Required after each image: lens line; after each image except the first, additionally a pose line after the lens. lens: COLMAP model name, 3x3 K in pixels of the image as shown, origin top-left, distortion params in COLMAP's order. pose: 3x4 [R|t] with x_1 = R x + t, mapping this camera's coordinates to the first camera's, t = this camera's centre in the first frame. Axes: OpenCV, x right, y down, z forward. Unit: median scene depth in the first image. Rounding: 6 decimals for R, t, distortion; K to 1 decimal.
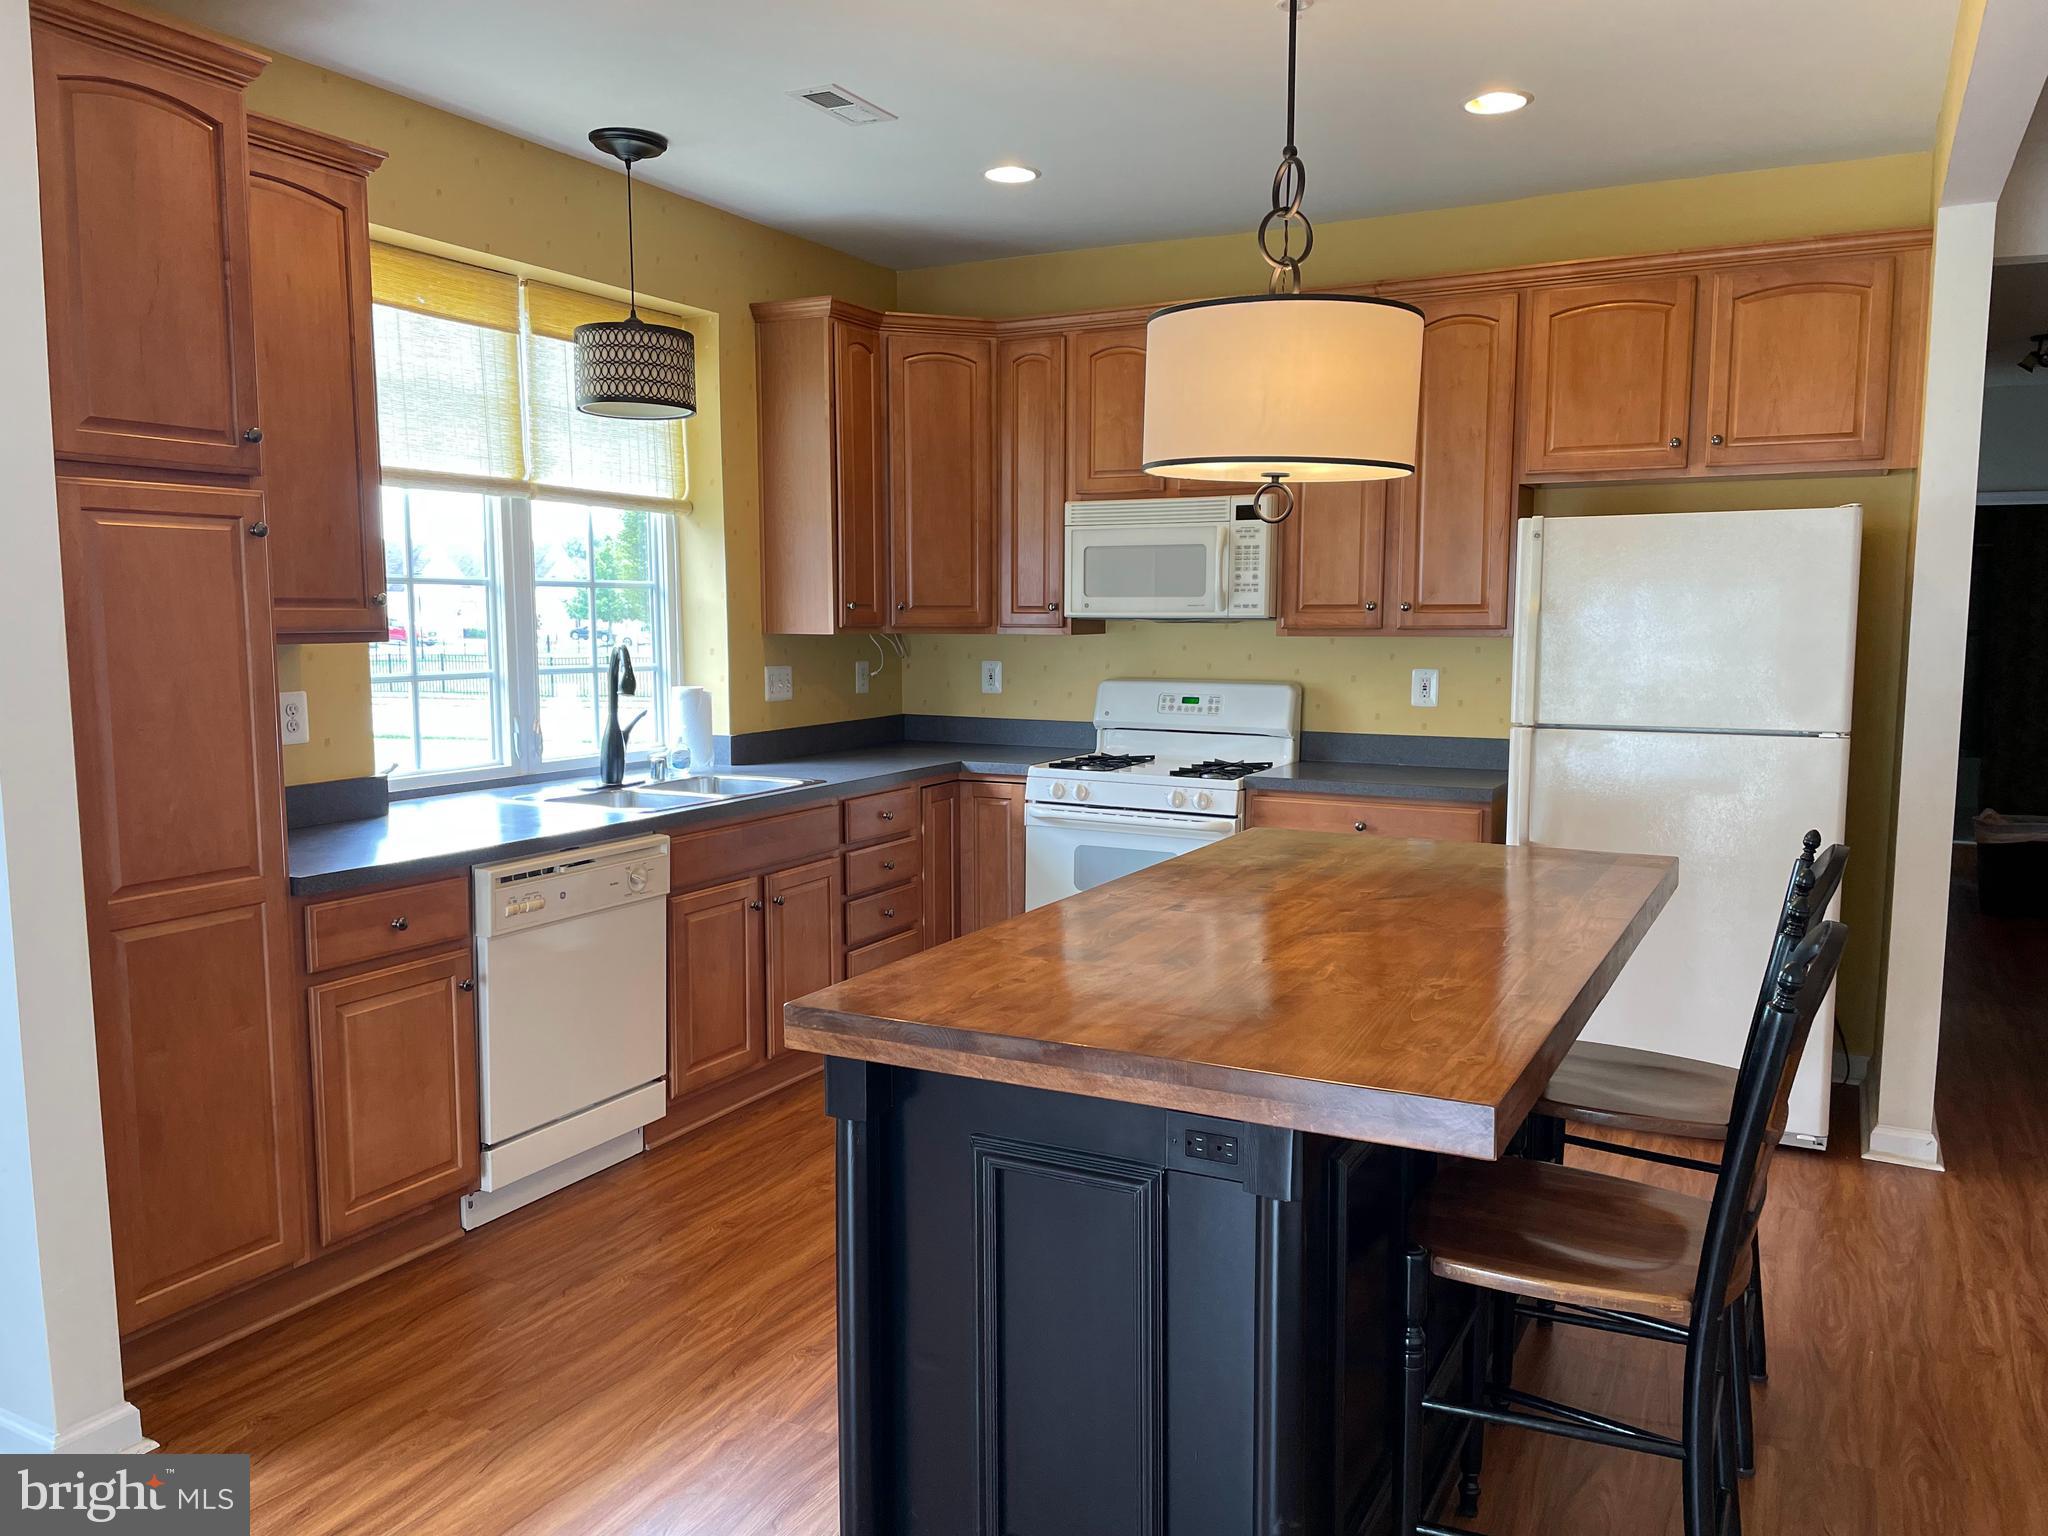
lens RADIAL K [[1548.6, 0, 1033.1], [0, 1548.6, 761.5], [0, 0, 1]] dist [0.152181, -0.254661]
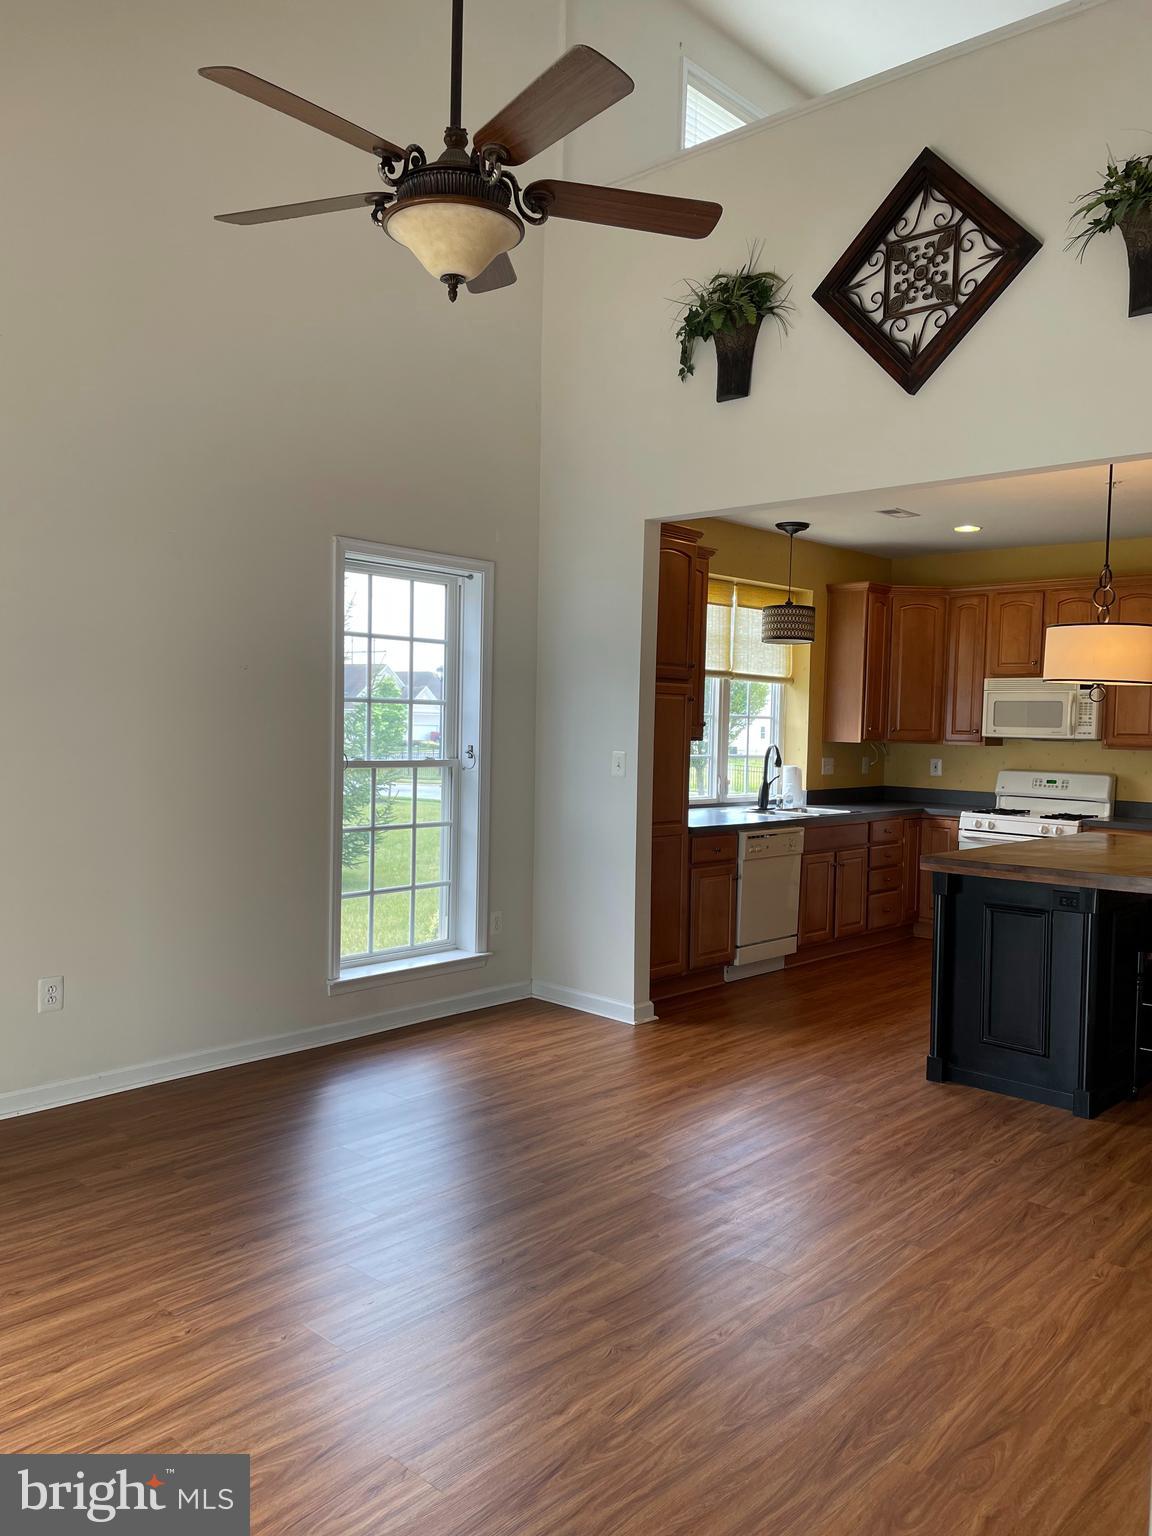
lens RADIAL K [[1161.4, 0, 576.0], [0, 1161.4, 768.0], [0, 0, 1]] dist [0.152181, -0.254661]
pose [[0.963553, 0.032512, -0.265534, -0.081346], [-0.049291, 0.997170, -0.056768, 0.058768], [0.262937, 0.067787, 0.962429, -0.589418]]
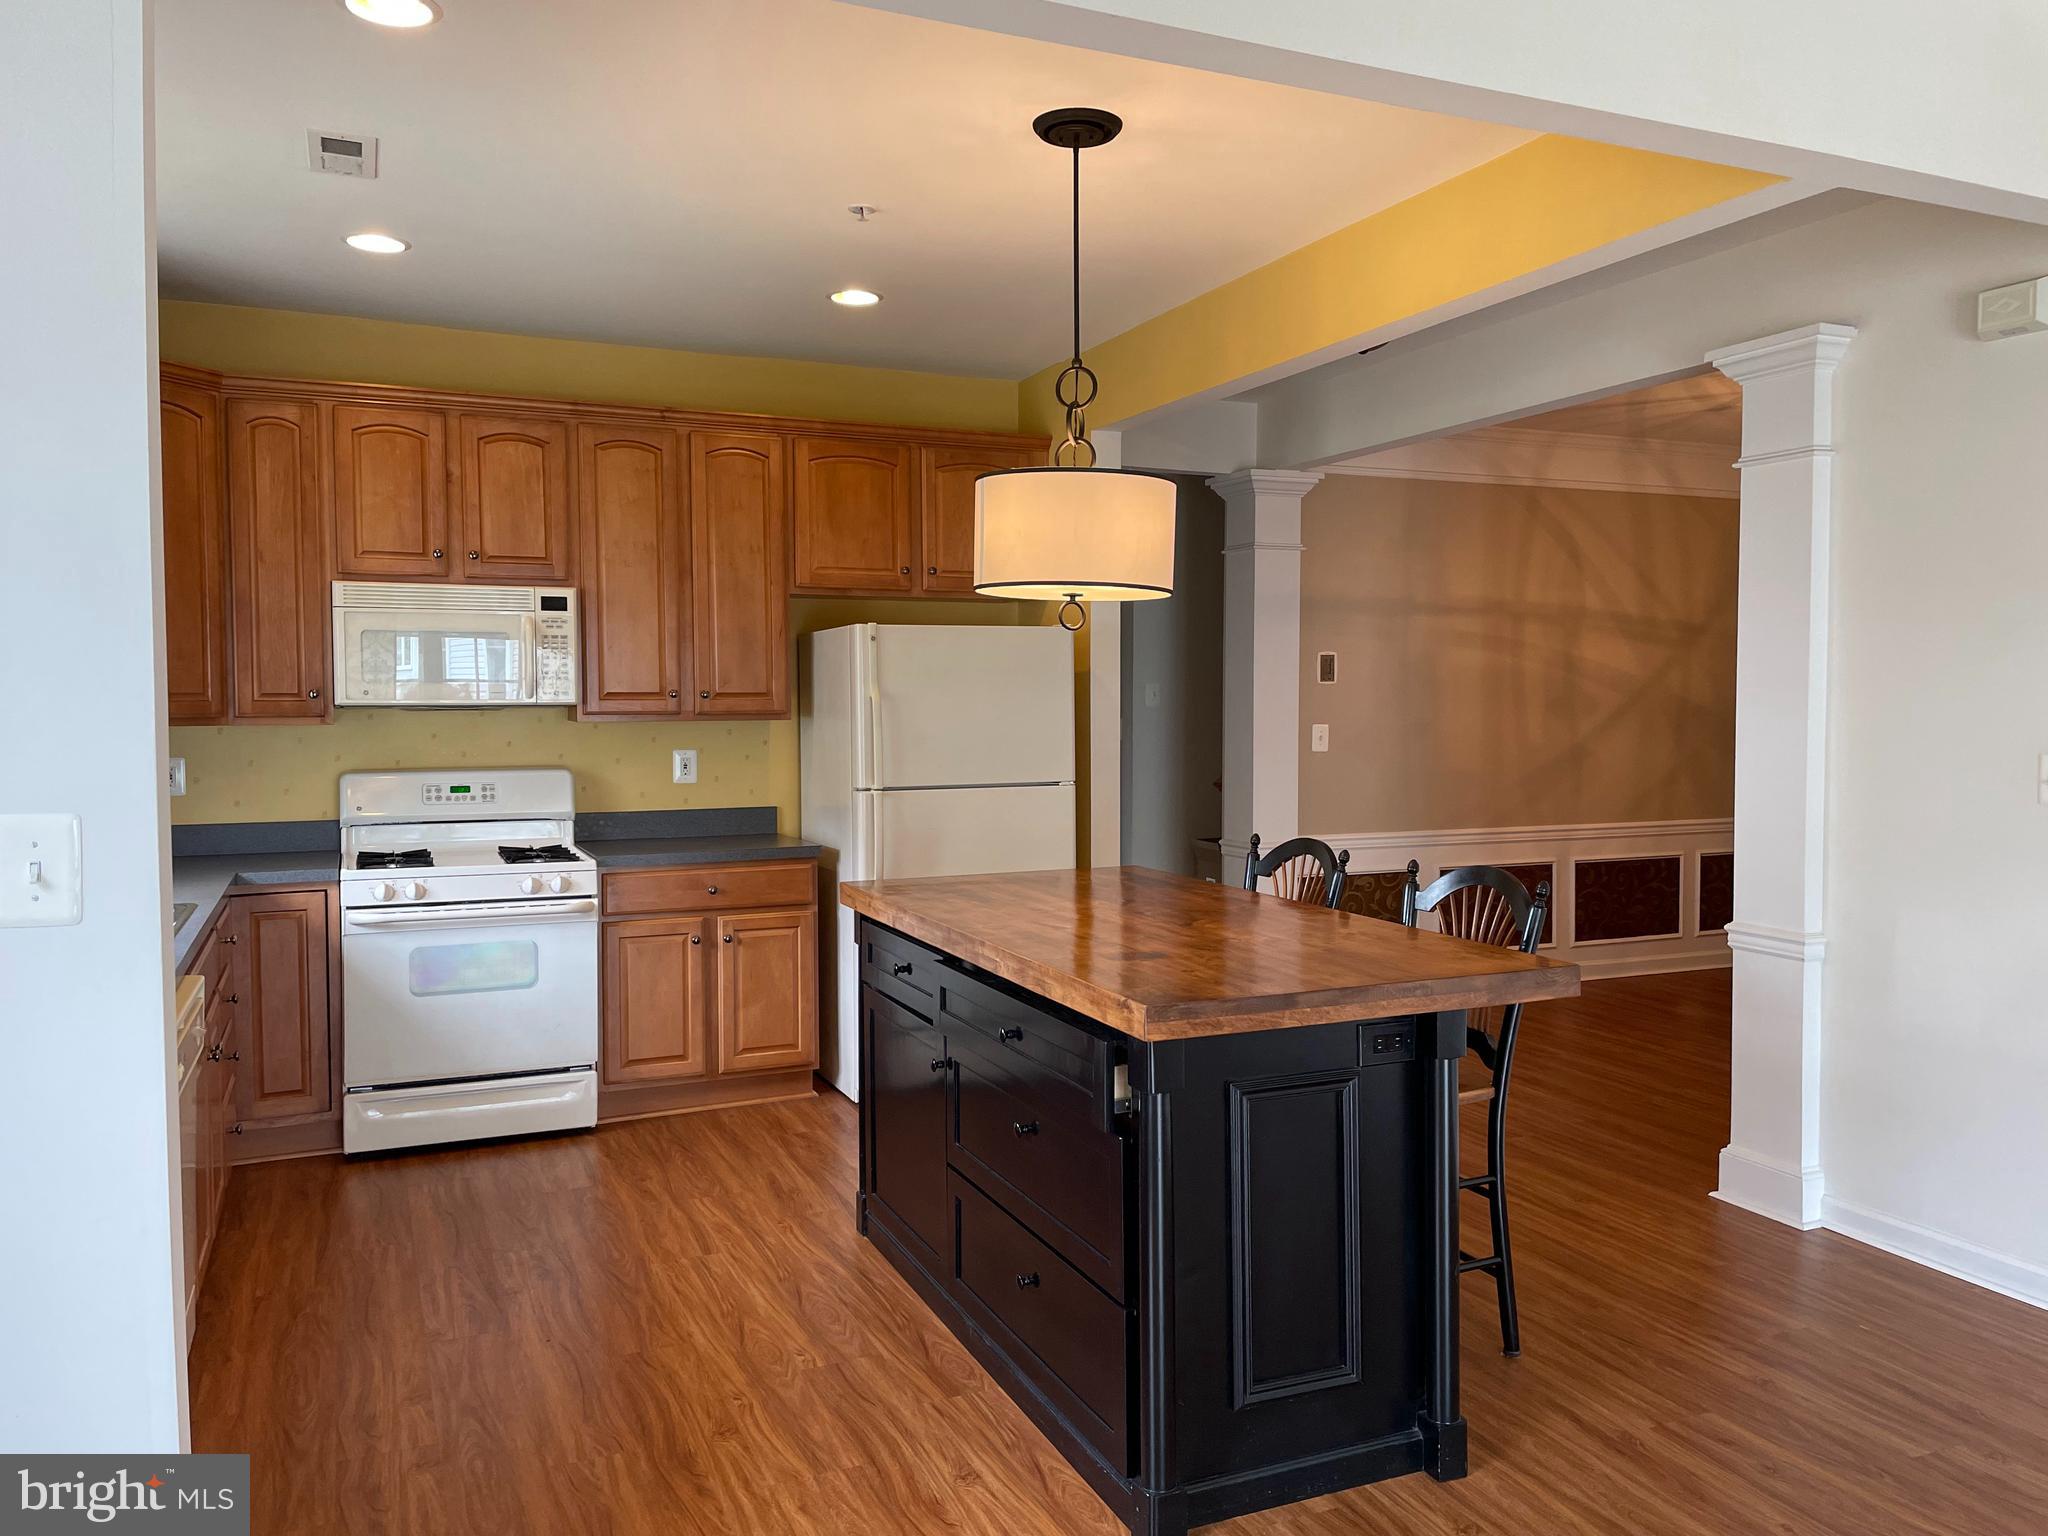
lens RADIAL K [[1548.6, 0, 1033.1], [0, 1548.6, 761.5], [0, 0, 1]] dist [0.152181, -0.254661]
pose [[0.631269, -0.037631, 0.774650, -0.470514], [0.081318, 0.996528, -0.017858, -0.010719], [-0.771289, 0.074266, 0.632137, 0.102796]]
